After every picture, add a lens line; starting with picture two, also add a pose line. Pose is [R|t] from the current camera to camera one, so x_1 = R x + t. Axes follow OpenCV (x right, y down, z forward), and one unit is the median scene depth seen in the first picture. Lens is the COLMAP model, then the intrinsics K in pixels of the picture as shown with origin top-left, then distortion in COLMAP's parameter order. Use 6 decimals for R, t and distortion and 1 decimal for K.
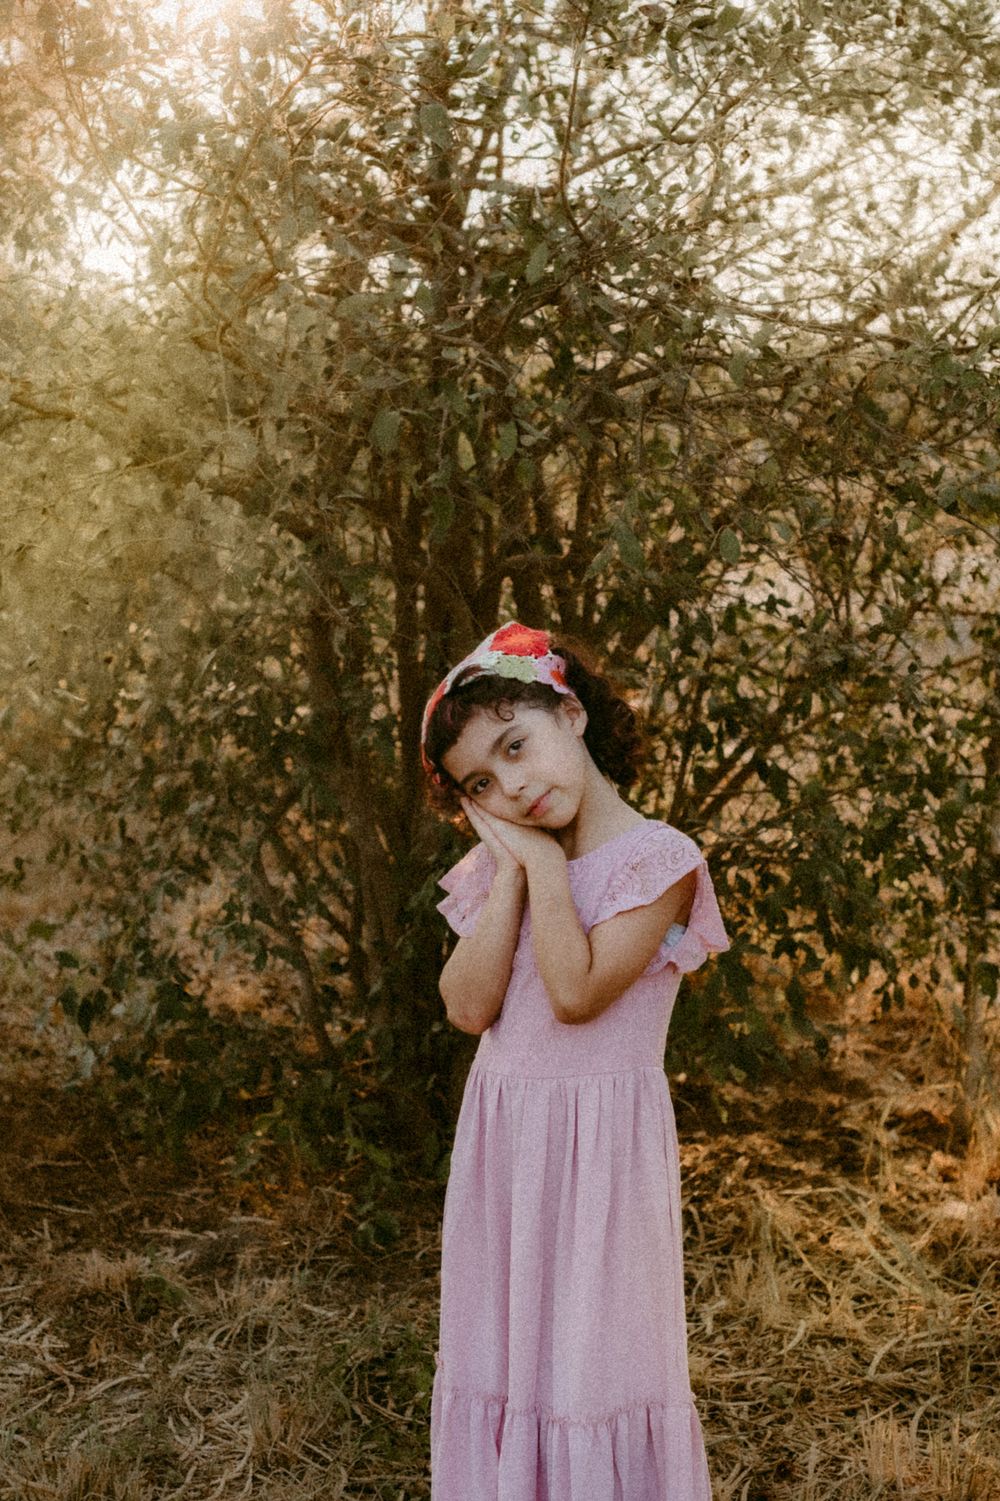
lens RADIAL K [[2716.4, 0, 500.0], [0, 2716.4, 750.5], [0, 0, 1]] dist [0.013474, 0.033678]
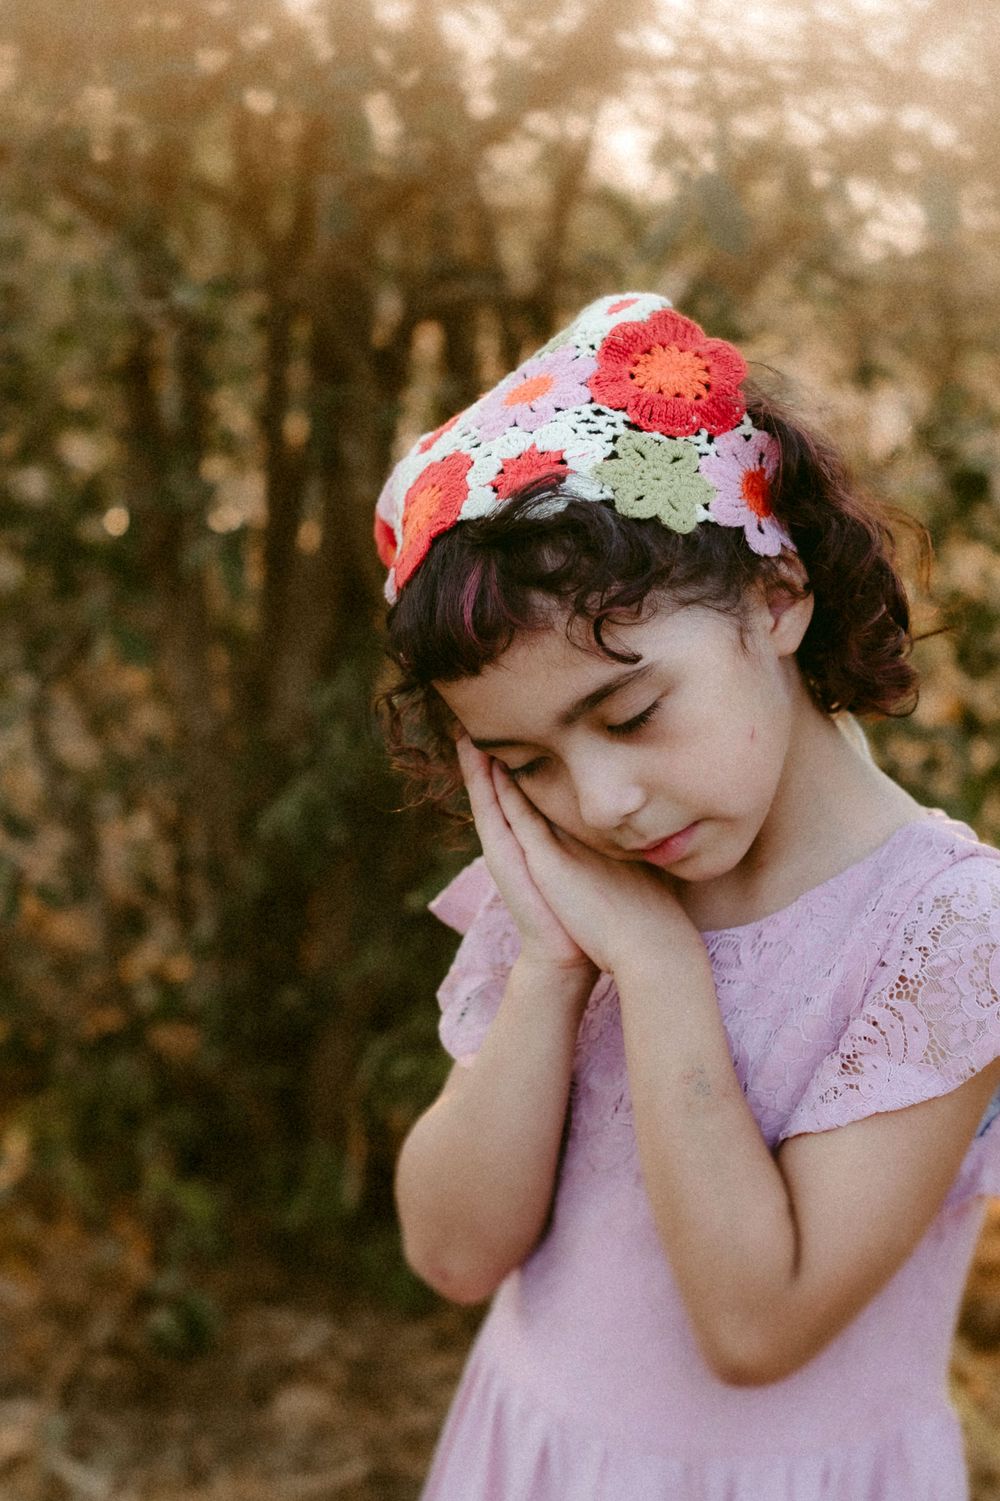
lens RADIAL K [[2716.4, 0, 500.0], [0, 2716.4, 750.5], [0, 0, 1]] dist [0.013474, 0.033678]
pose [[0.997332, 0.050415, 0.052789, -0.011101], [-0.053401, 0.996958, 0.056768, 0.002450], [-0.049766, -0.059436, 0.996991, 0.353446]]
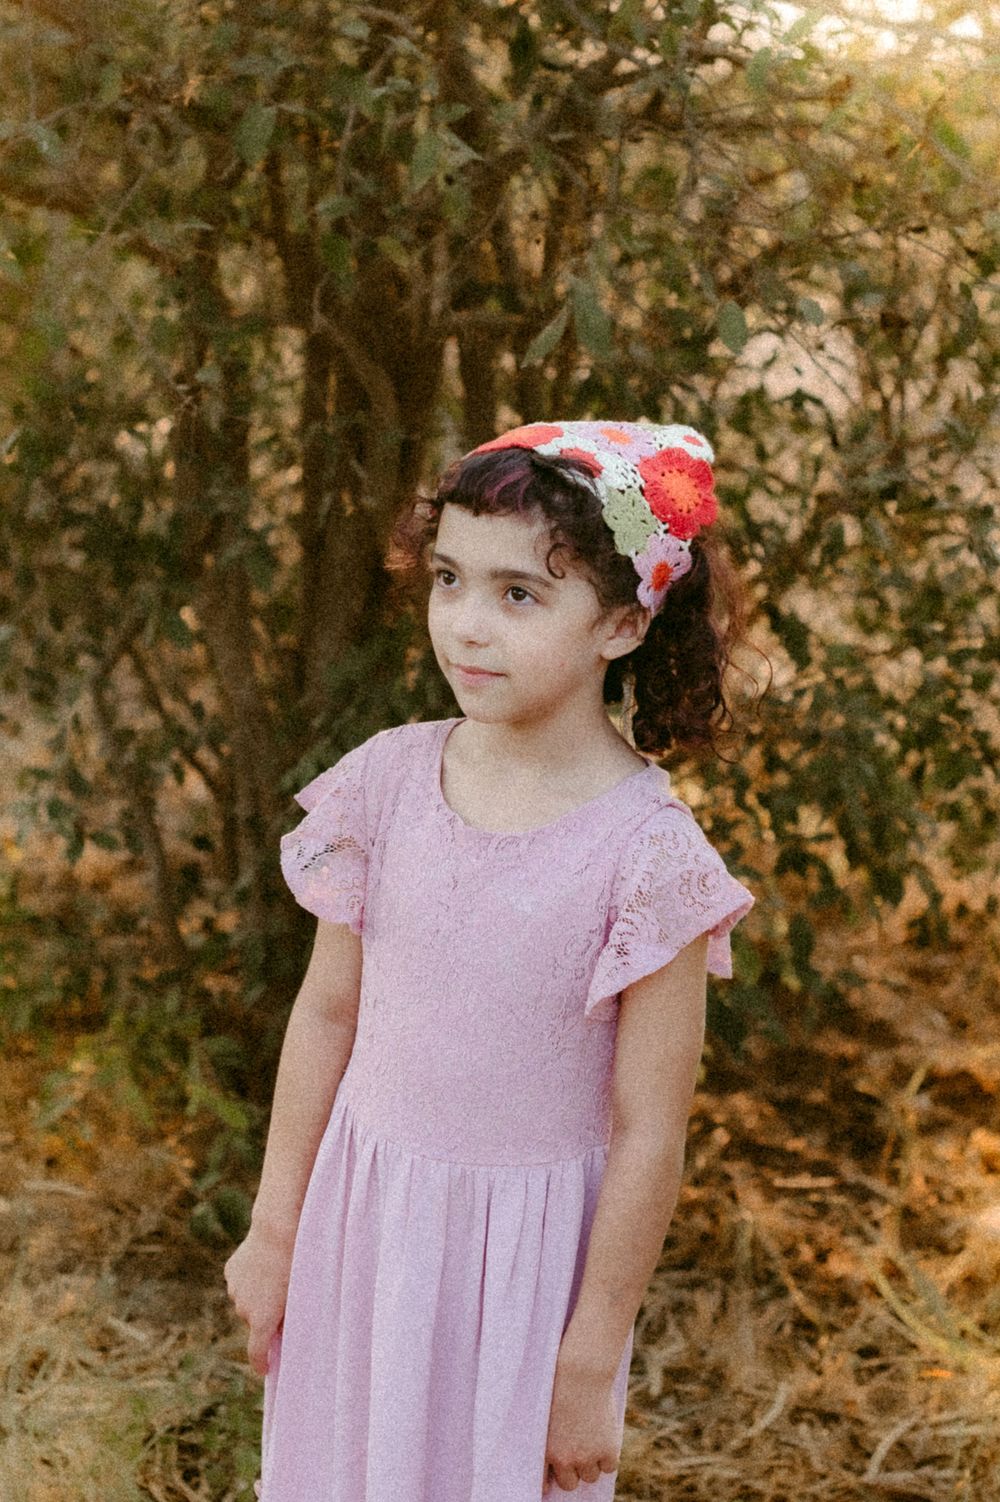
lens RADIAL K [[3163.5, 0, 454.8], [0, 3163.5, 620.3], [0, 0, 1]] dist [0.018018, 0.109316]
pose [[0.998498, 0.053671, -0.011041, 0.018946], [-0.053263, 0.997988, 0.034393, -0.017849], [0.012865, -0.033753, 0.999347, 0.136546]]
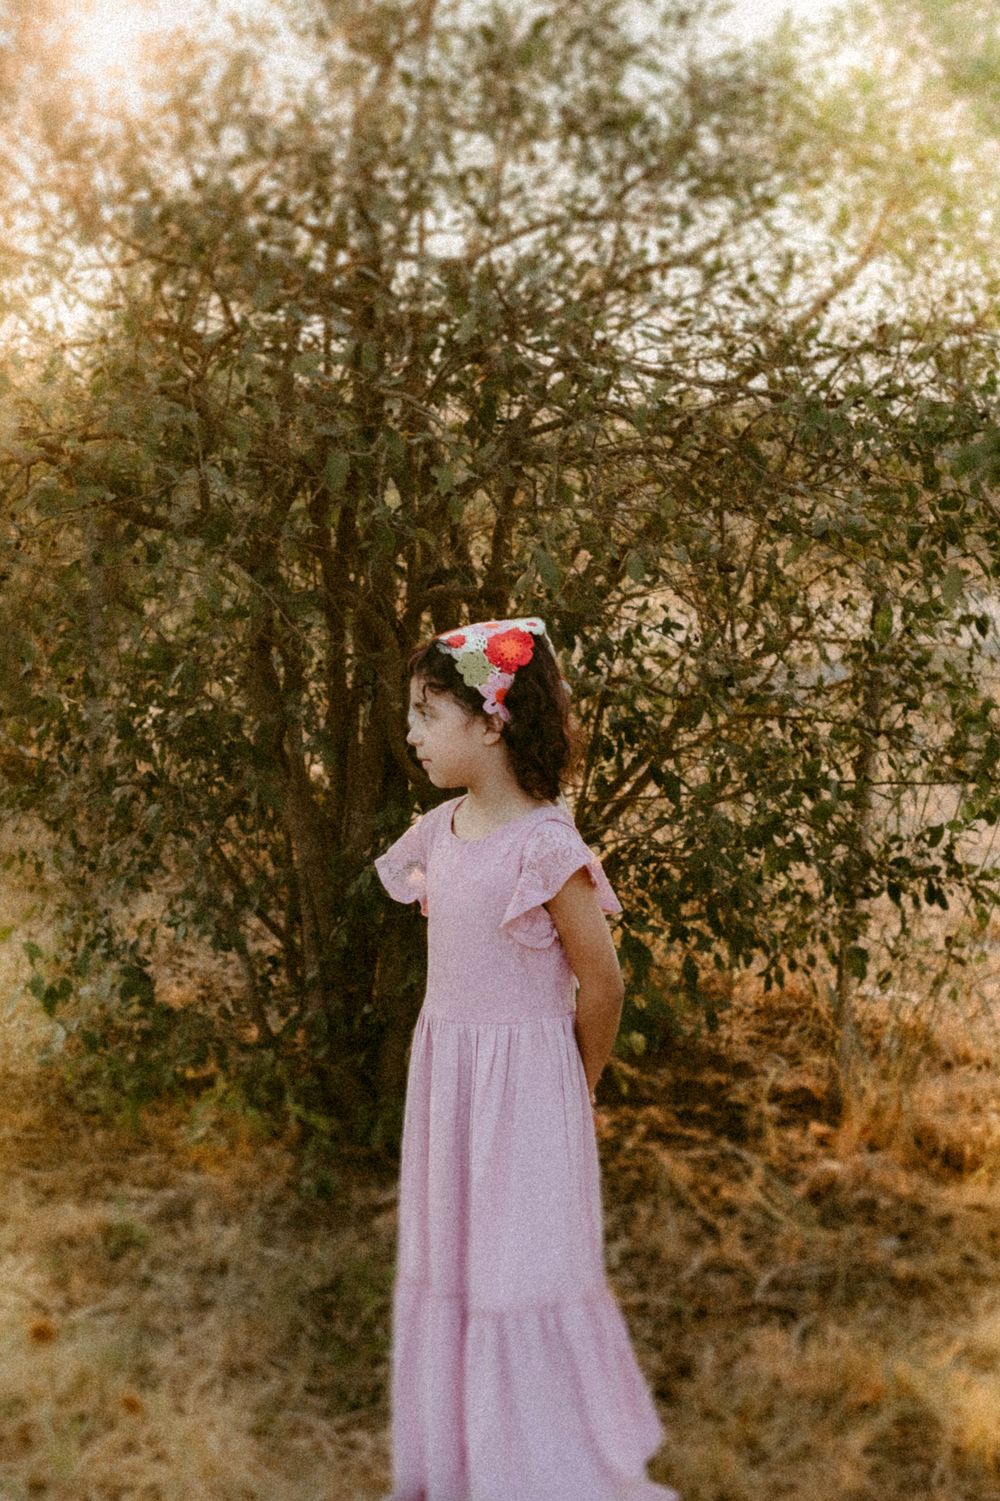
lens RADIAL K [[2716.4, 0, 500.0], [0, 2716.4, 750.5], [0, 0, 1]] dist [0.013474, 0.033678]
pose [[0.998980, -0.002457, 0.045087, -0.019583], [0.003391, 0.999781, -0.020665, 0.019761], [-0.045026, 0.020797, 0.998769, -0.121397]]
